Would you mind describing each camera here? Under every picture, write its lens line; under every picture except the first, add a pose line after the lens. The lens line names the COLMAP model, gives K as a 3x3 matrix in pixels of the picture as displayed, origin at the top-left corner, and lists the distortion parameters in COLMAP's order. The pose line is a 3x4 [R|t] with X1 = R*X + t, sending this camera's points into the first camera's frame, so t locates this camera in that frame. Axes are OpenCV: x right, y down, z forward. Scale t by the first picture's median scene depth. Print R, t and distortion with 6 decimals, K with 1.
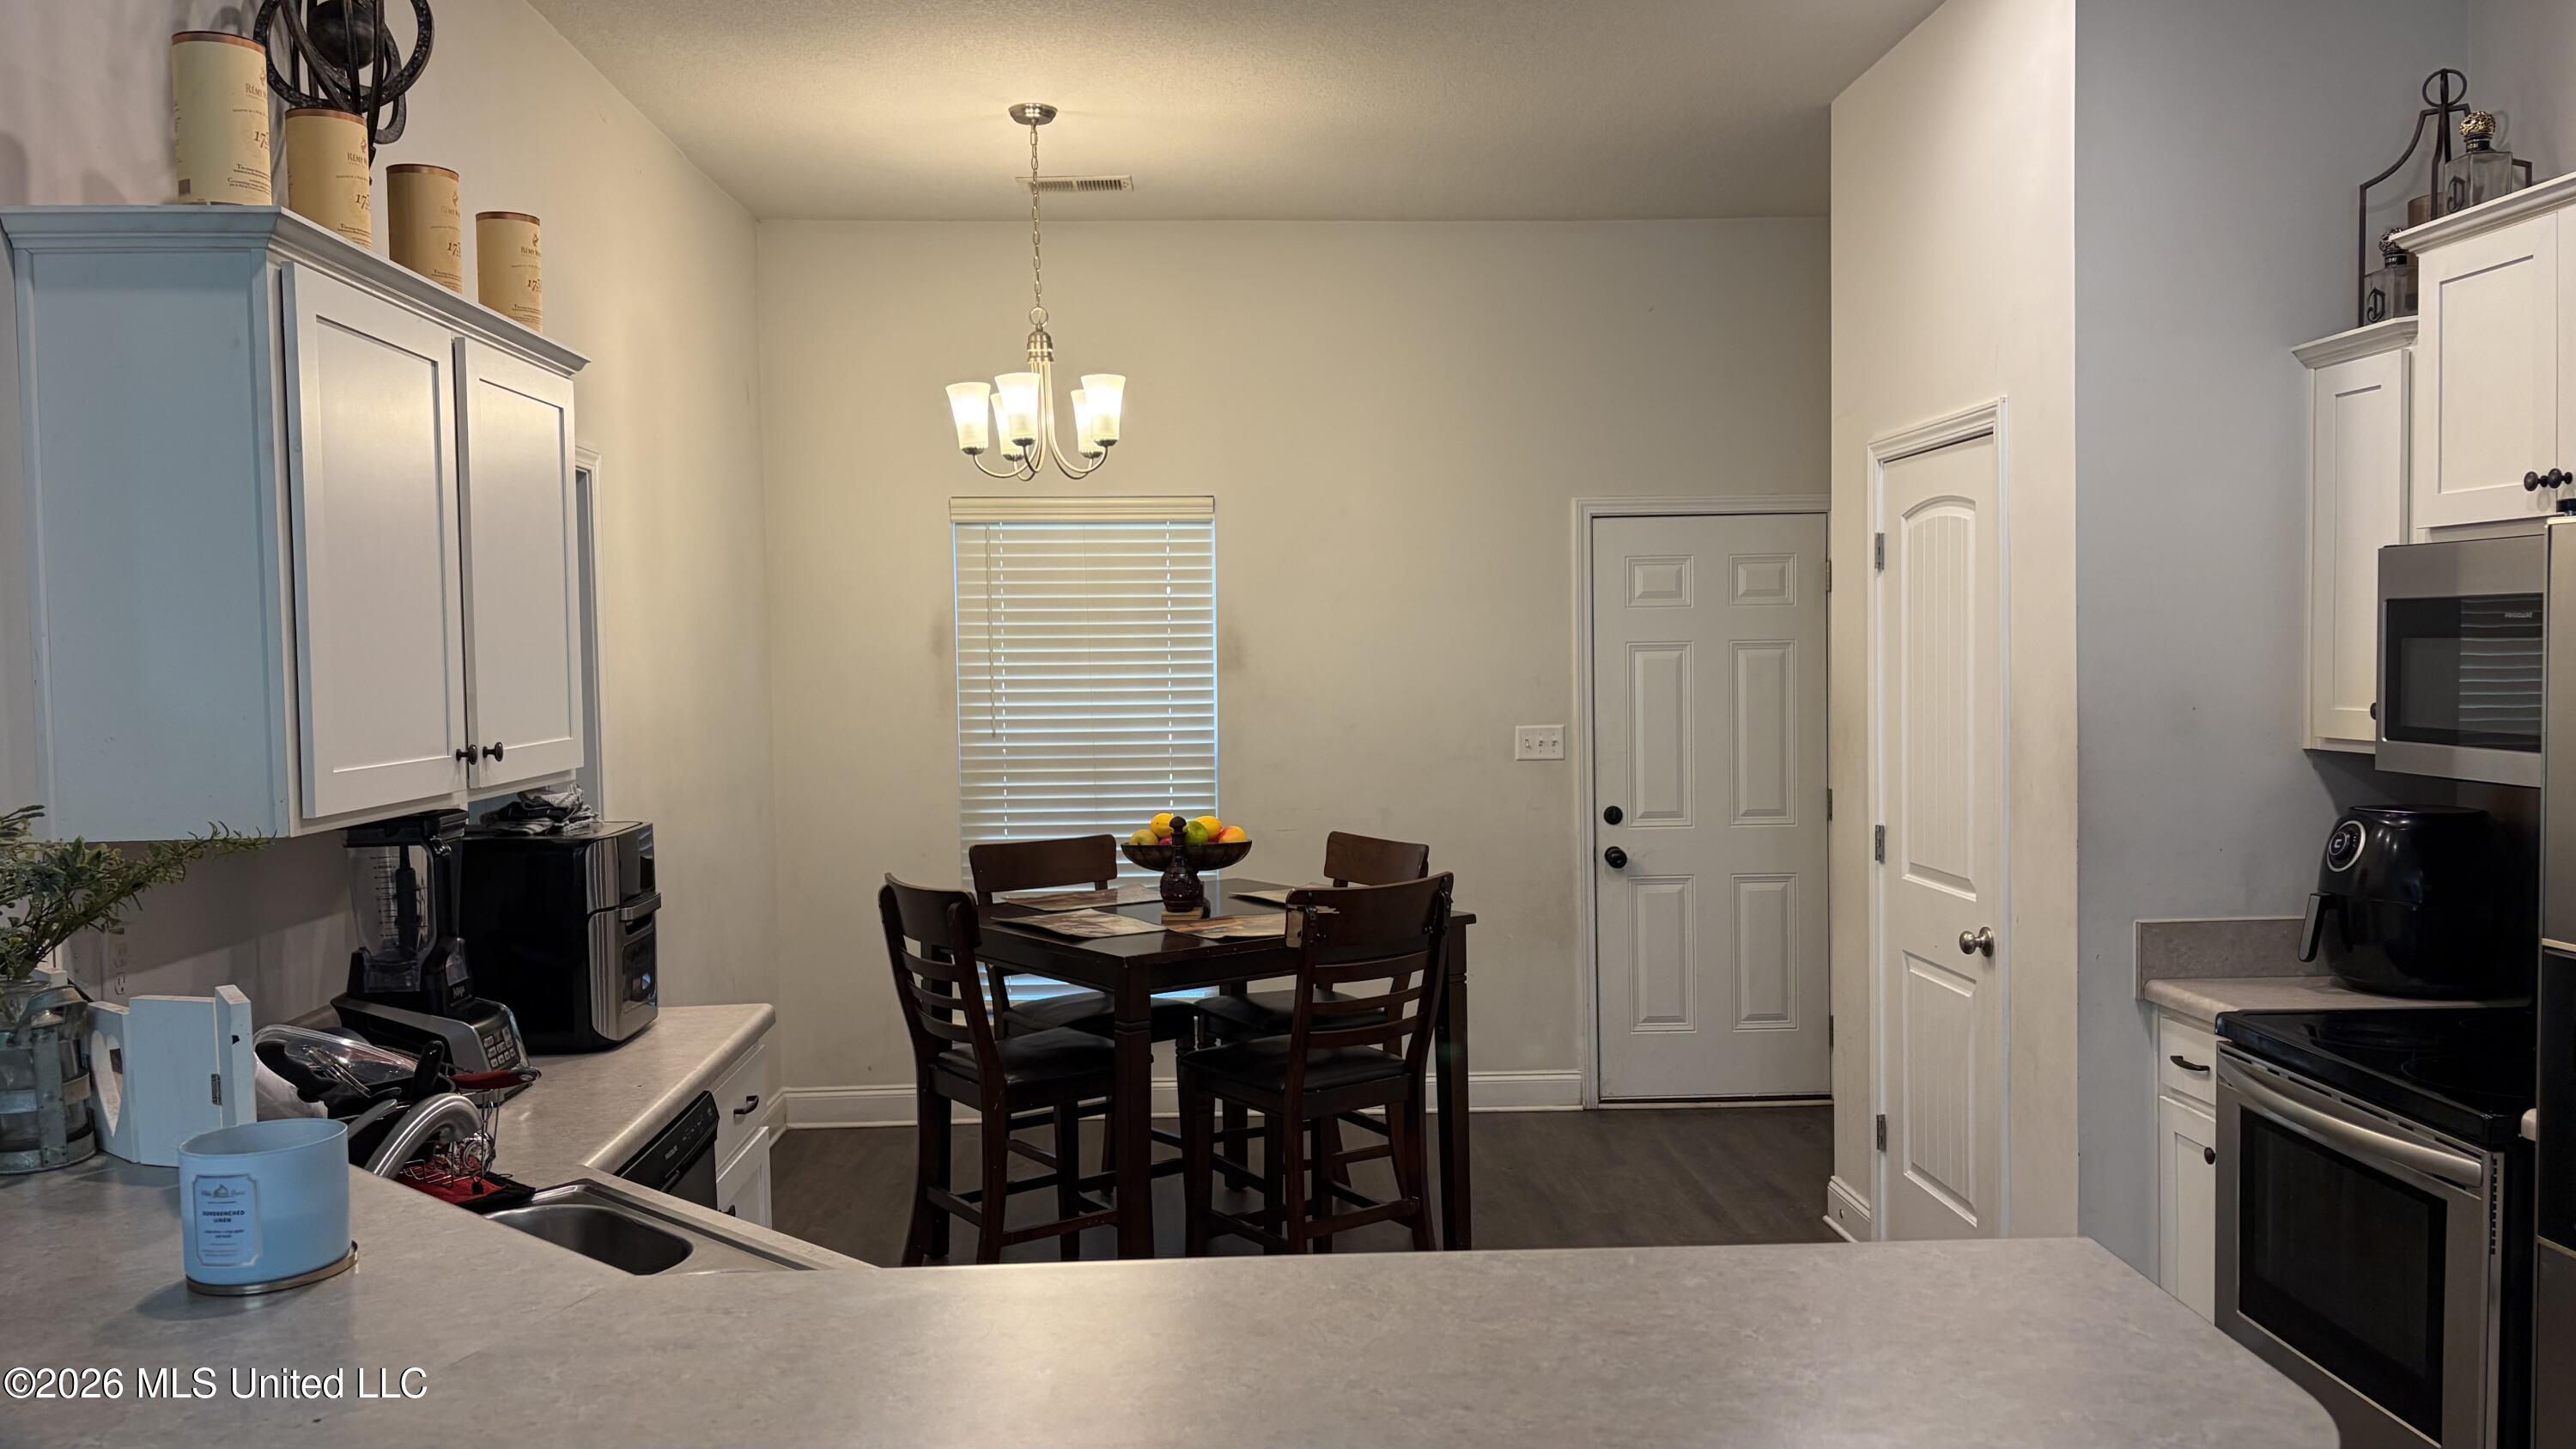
lens RADIAL K [[1890.4, 0, 1288.0], [0, 1890.4, 724.5], [0, 0, 1]] dist [0.100361, -0.000636]
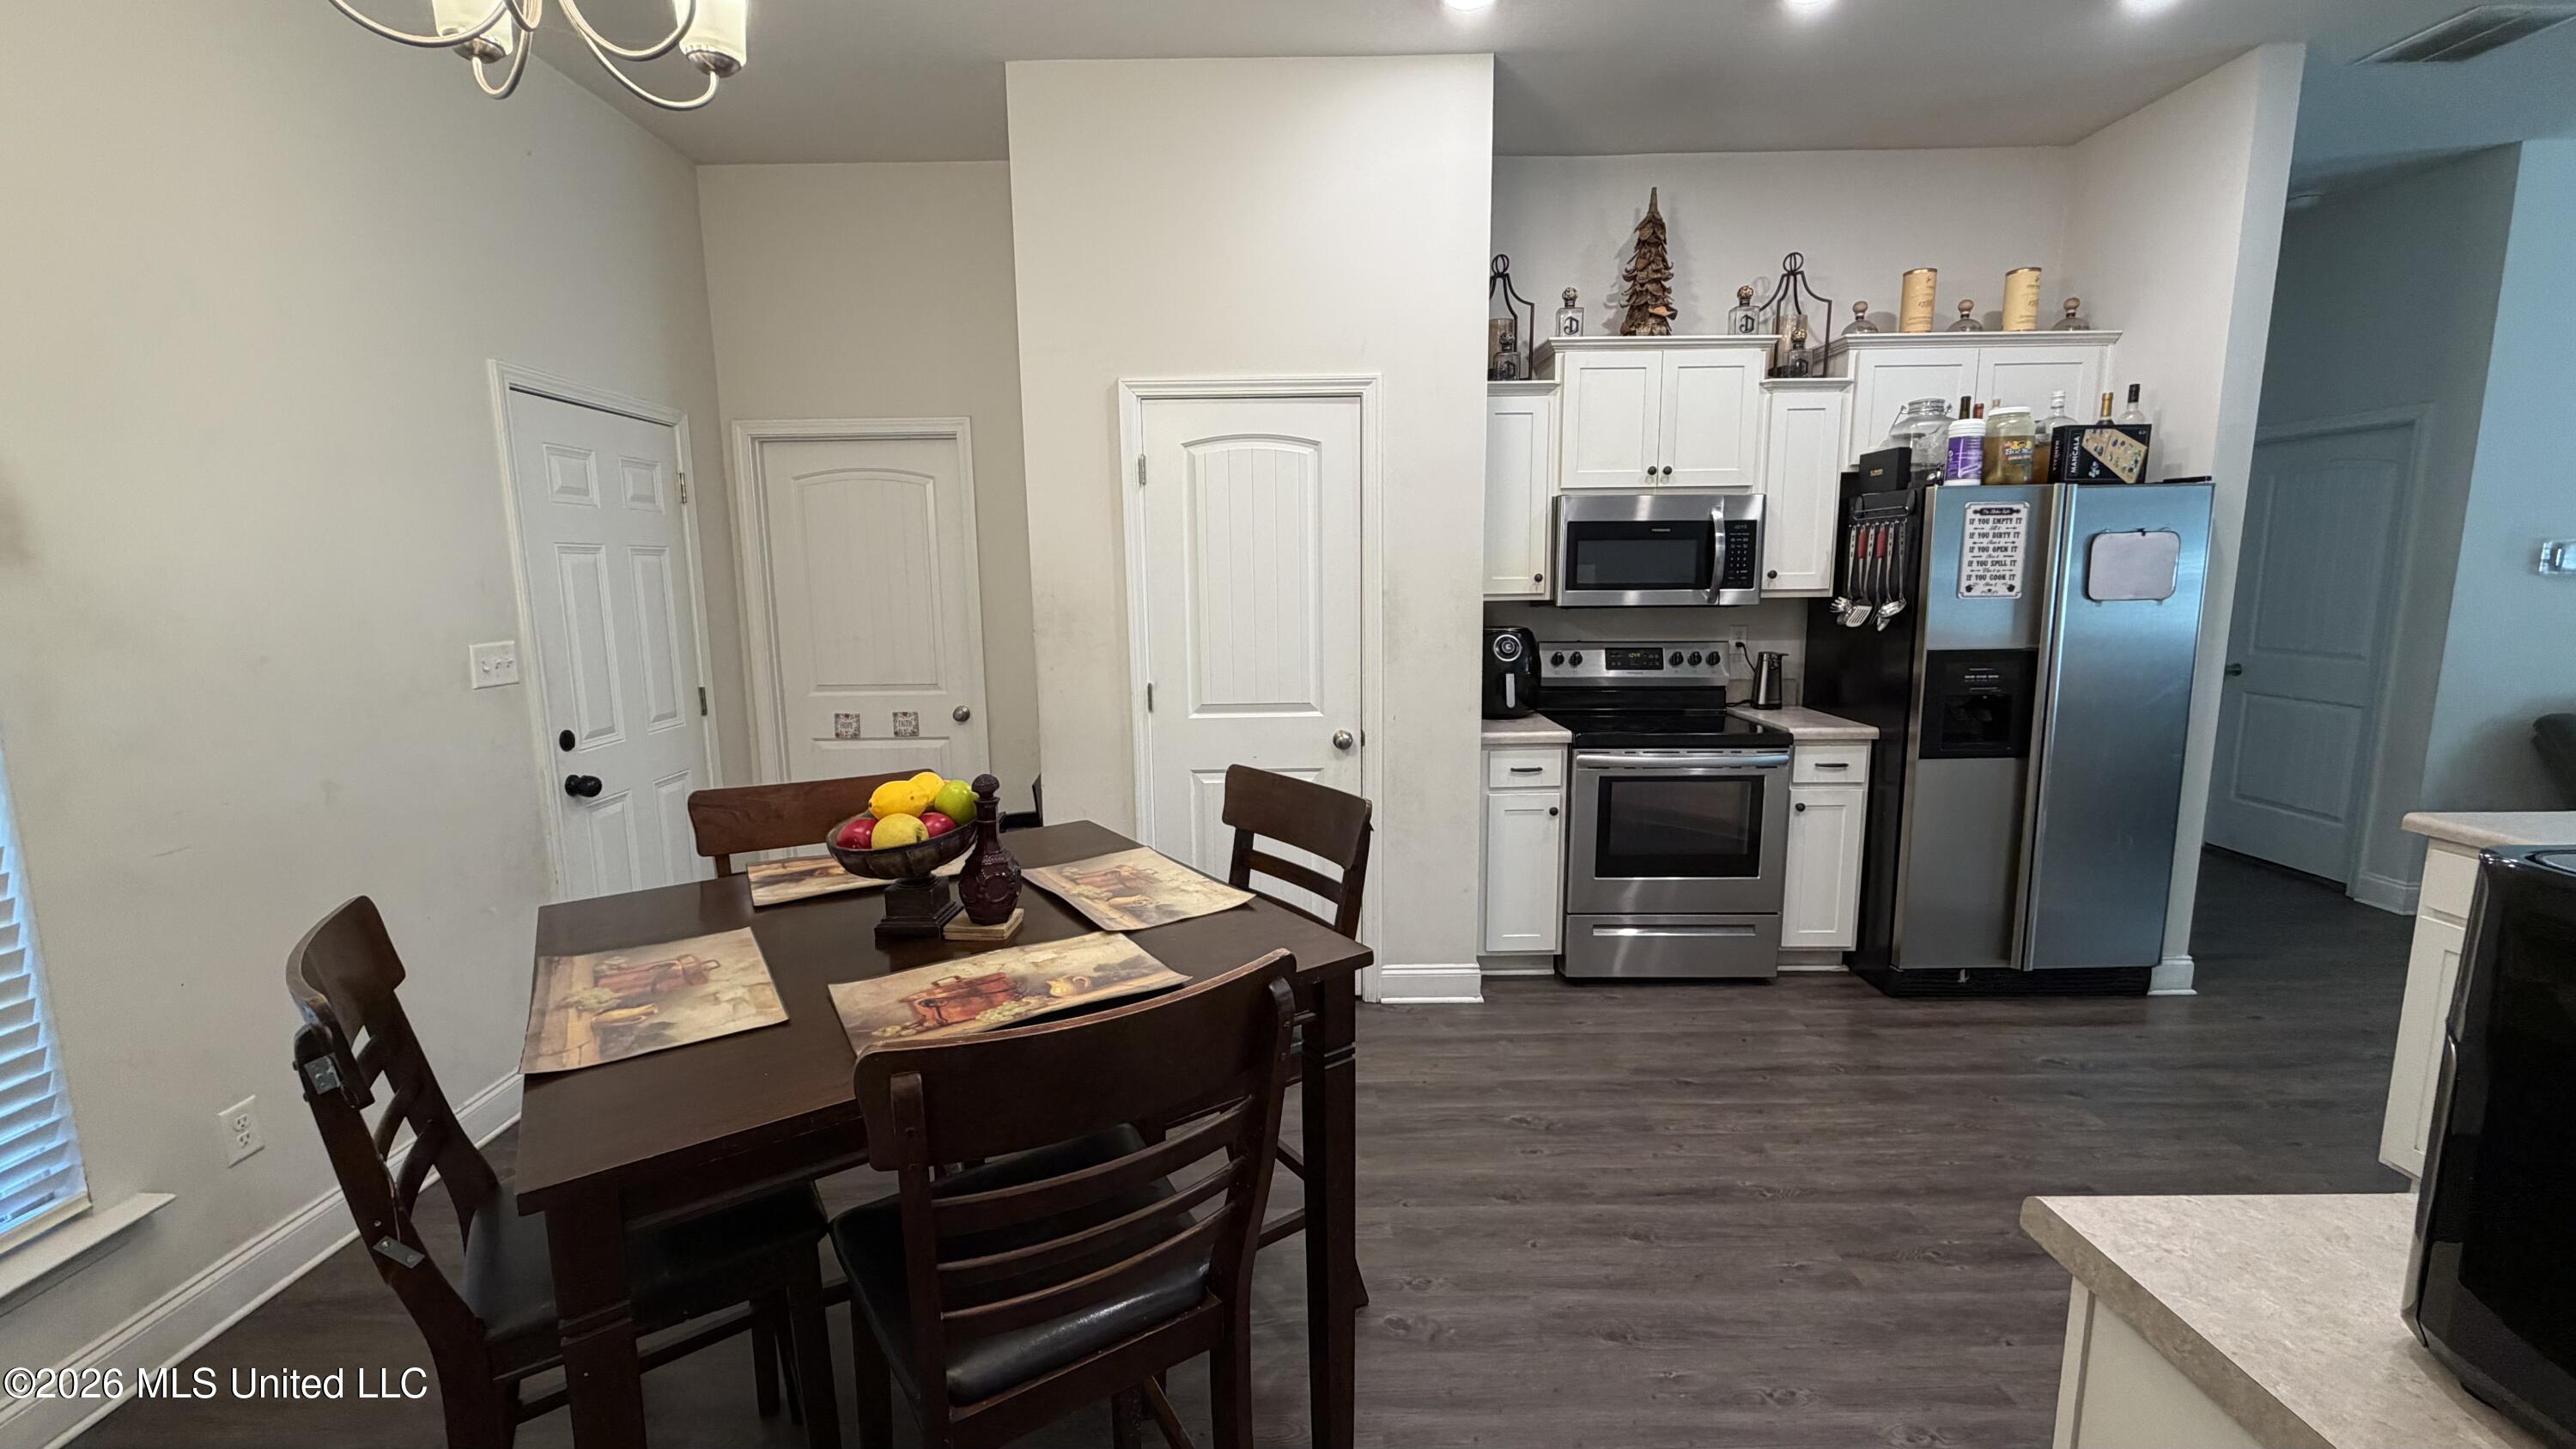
lens RADIAL K [[1051.8, 0, 1288.0], [0, 1051.8, 724.5], [0, 0, 1]] dist [0.002351, 0.000223]
pose [[0.045397, -0.137260, 0.989494, -0.299362], [0.048985, 0.989630, 0.135031, -0.009294], [-0.997767, 0.042341, 0.051650, 0.642616]]
